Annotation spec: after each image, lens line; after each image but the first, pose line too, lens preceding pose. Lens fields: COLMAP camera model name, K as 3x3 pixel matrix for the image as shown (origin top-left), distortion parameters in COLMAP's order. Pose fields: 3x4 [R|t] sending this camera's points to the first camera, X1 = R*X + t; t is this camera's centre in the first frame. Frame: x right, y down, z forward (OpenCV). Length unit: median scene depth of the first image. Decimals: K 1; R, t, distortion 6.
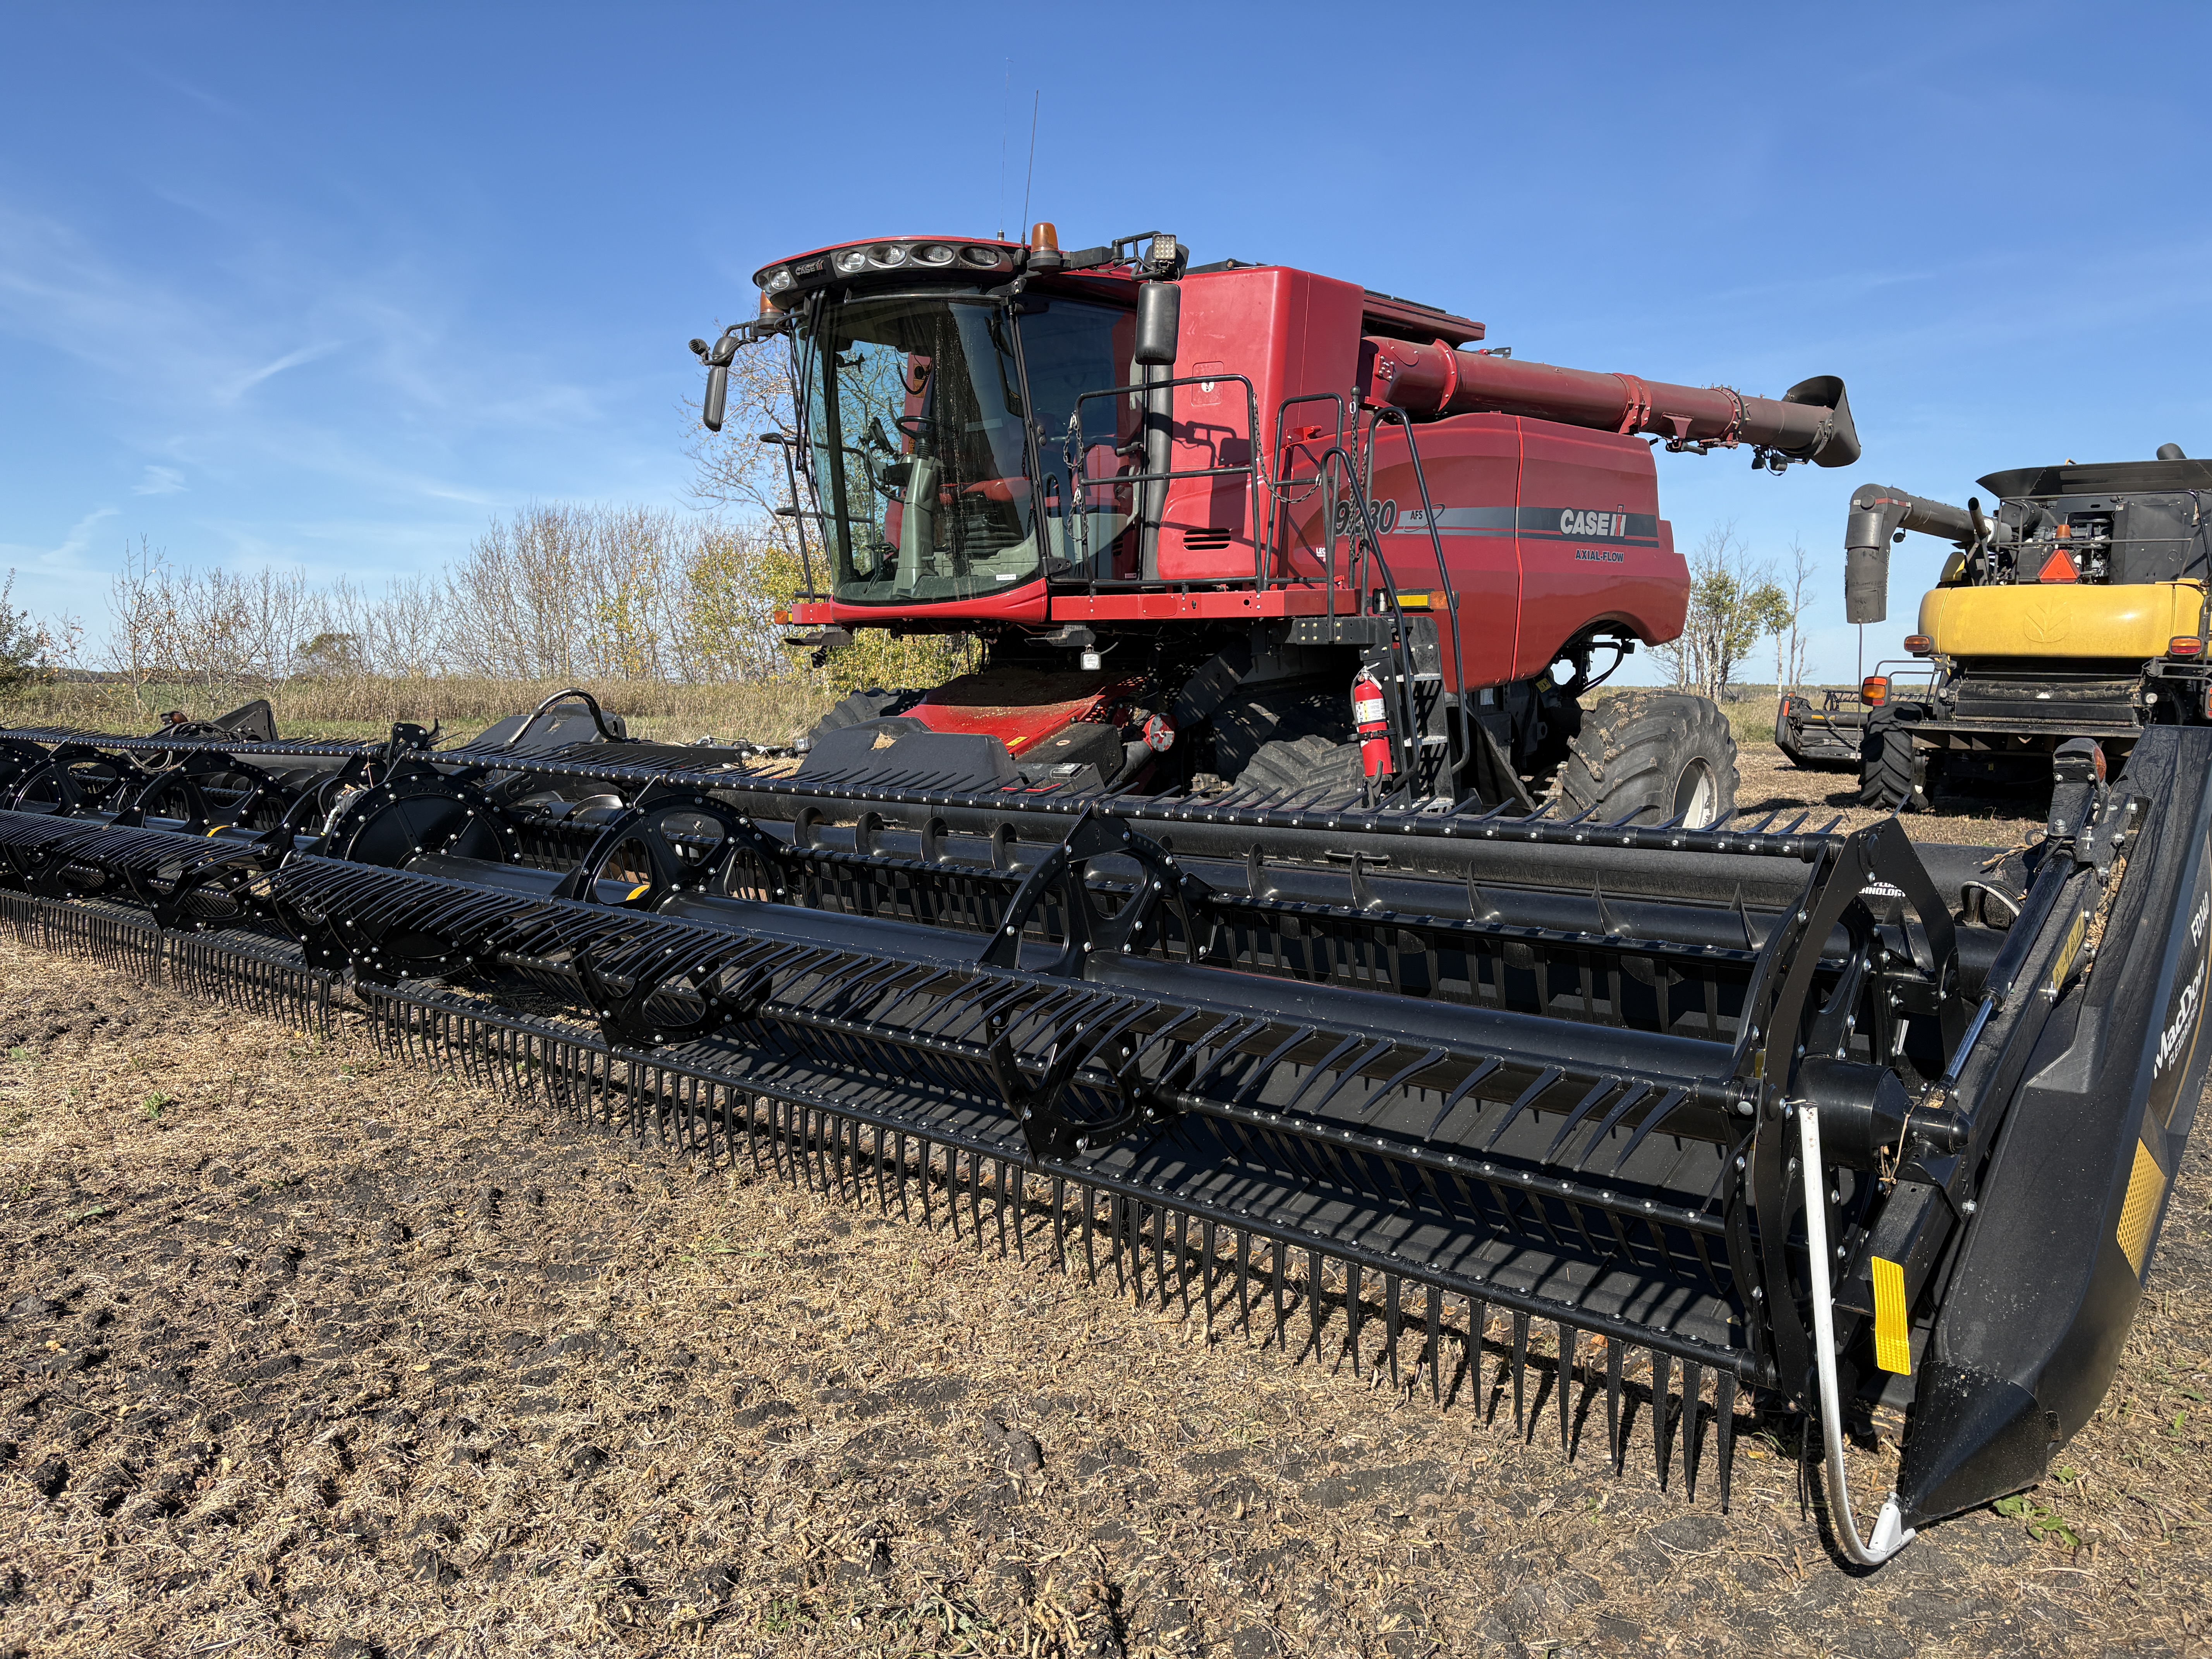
lens RADIAL K [[1695.6, 0, 1092.9], [0, 1695.6, 835.9], [0, 0, 1]] dist [0.056144, -0.051800]
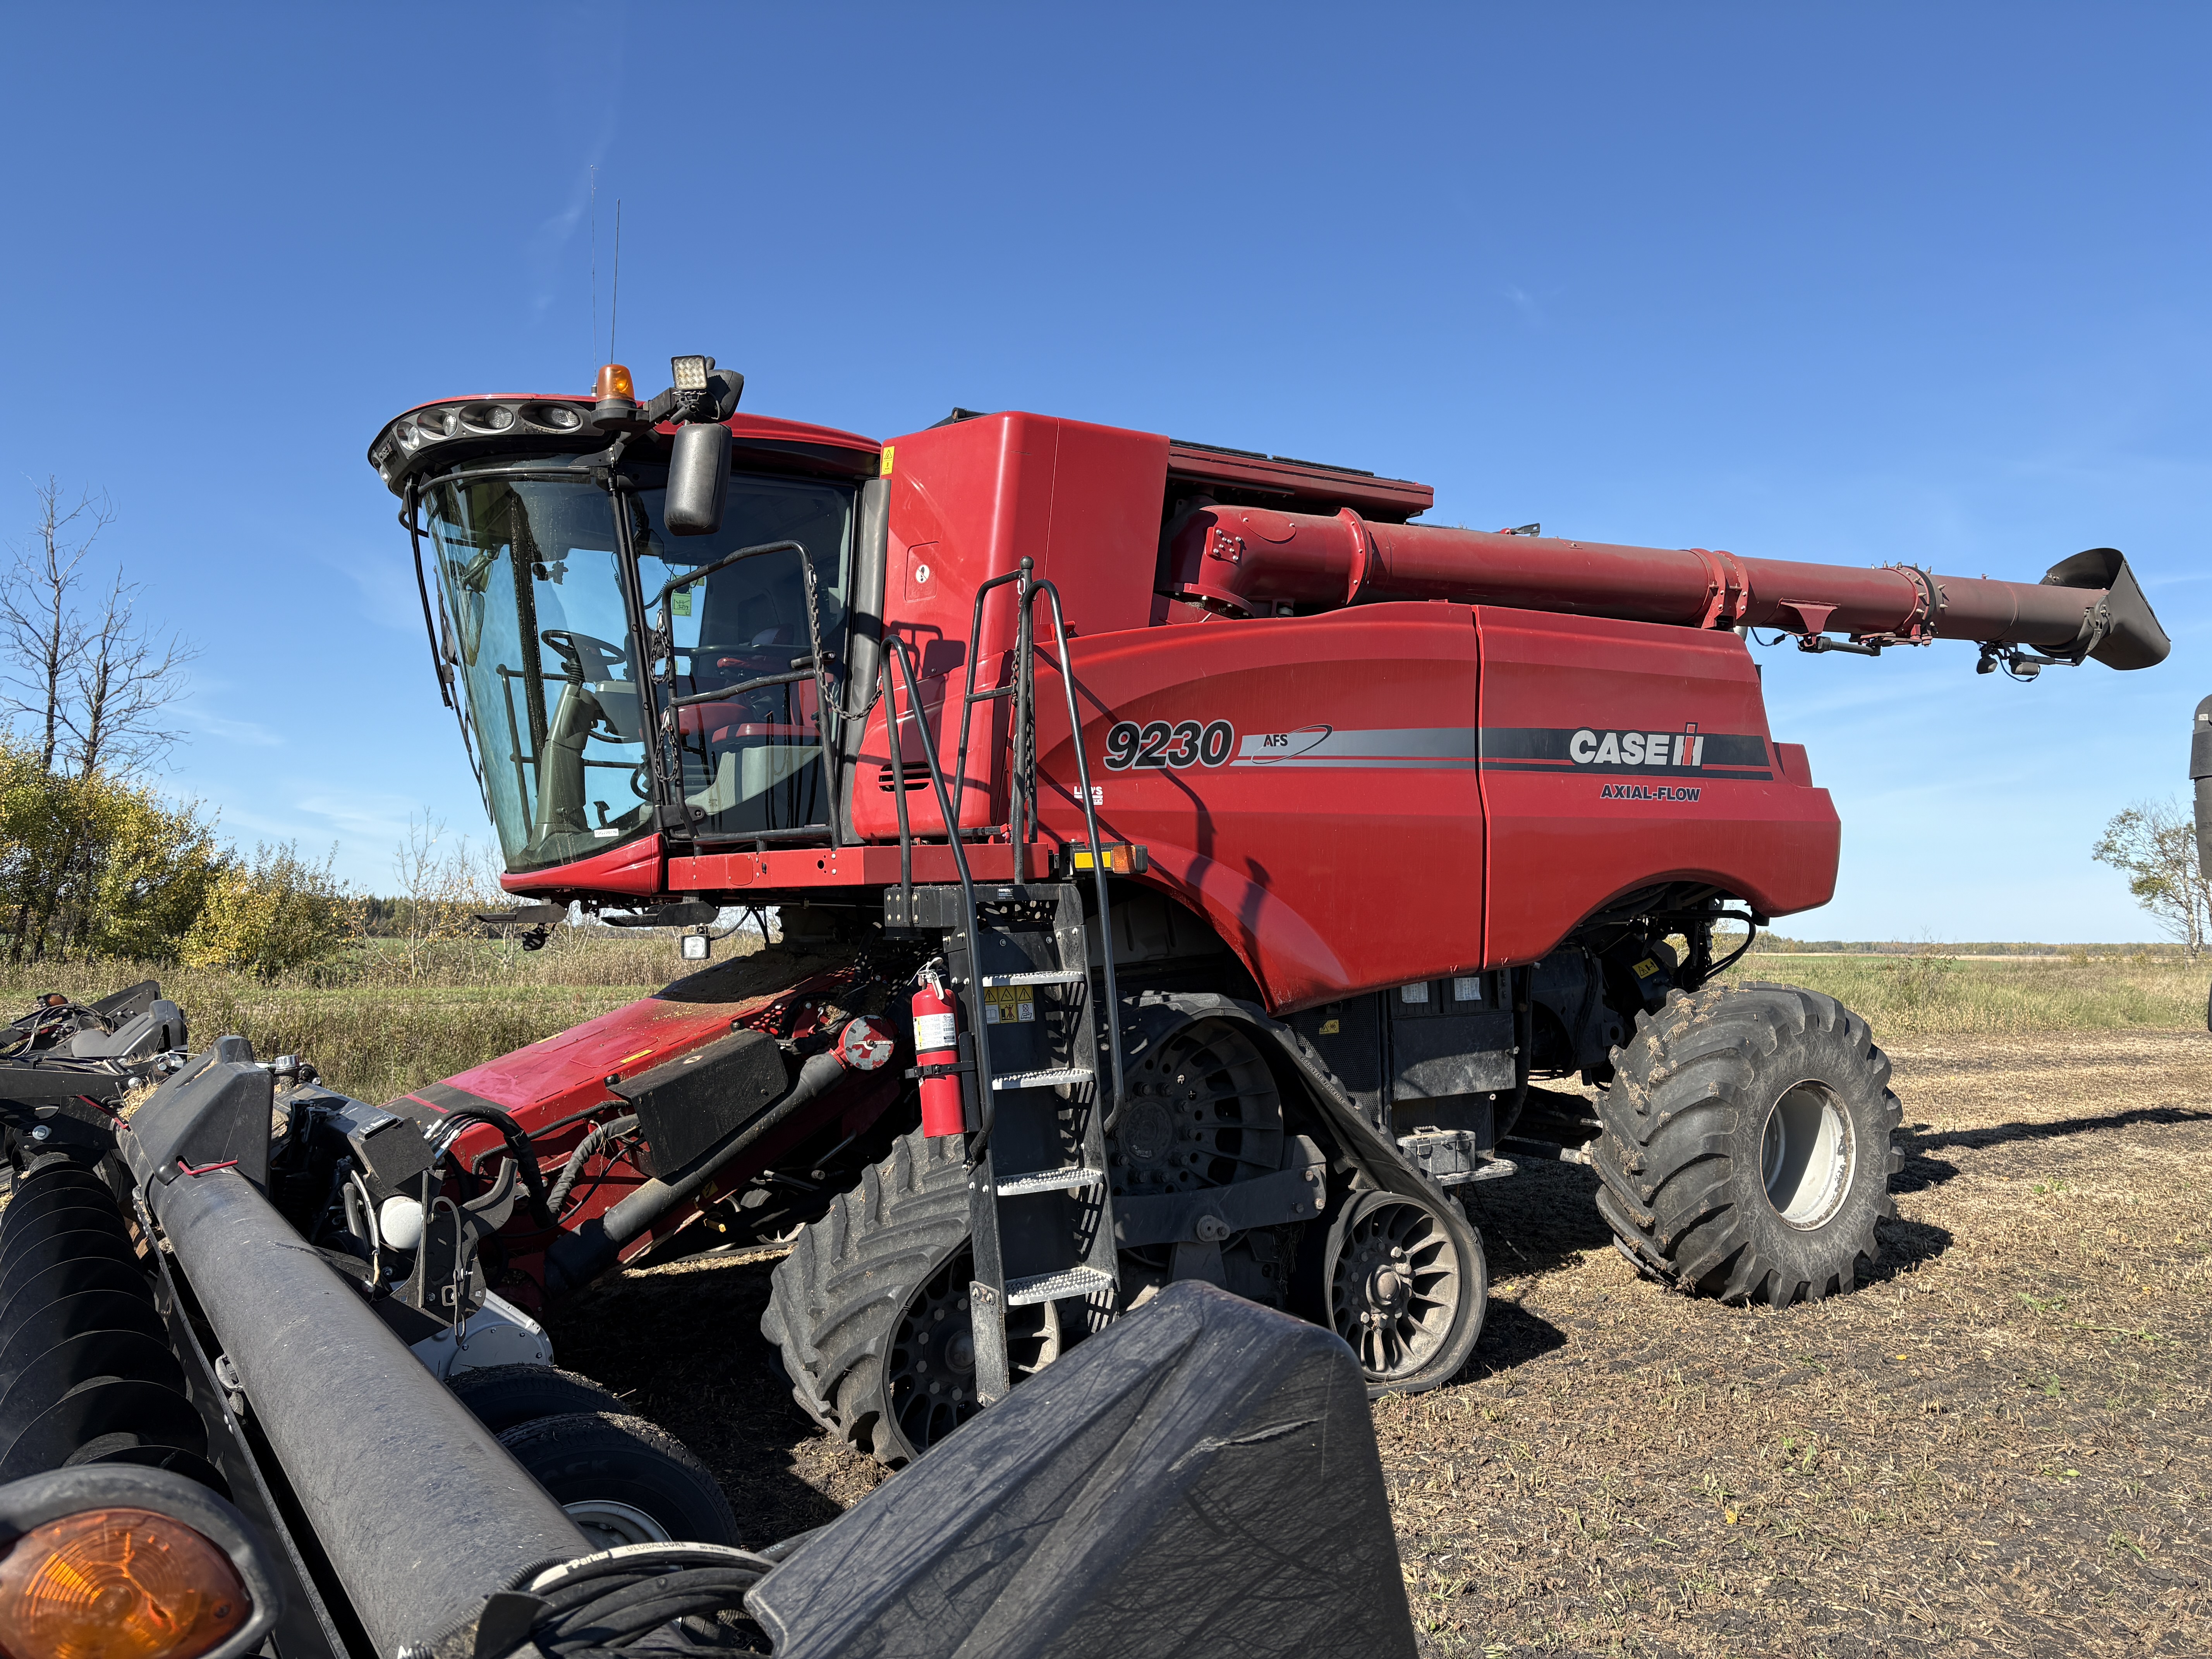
lens RADIAL K [[1695.6, 0, 1101.1], [0, 1695.6, 839.6], [0, 0, 1]] dist [0.056144, -0.051800]
pose [[0.965960, -0.012108, -0.258407, 0.288117], [-0.025574, 0.989542, -0.141963, -0.041282], [0.257423, 0.143739, 0.955548, 0.288294]]
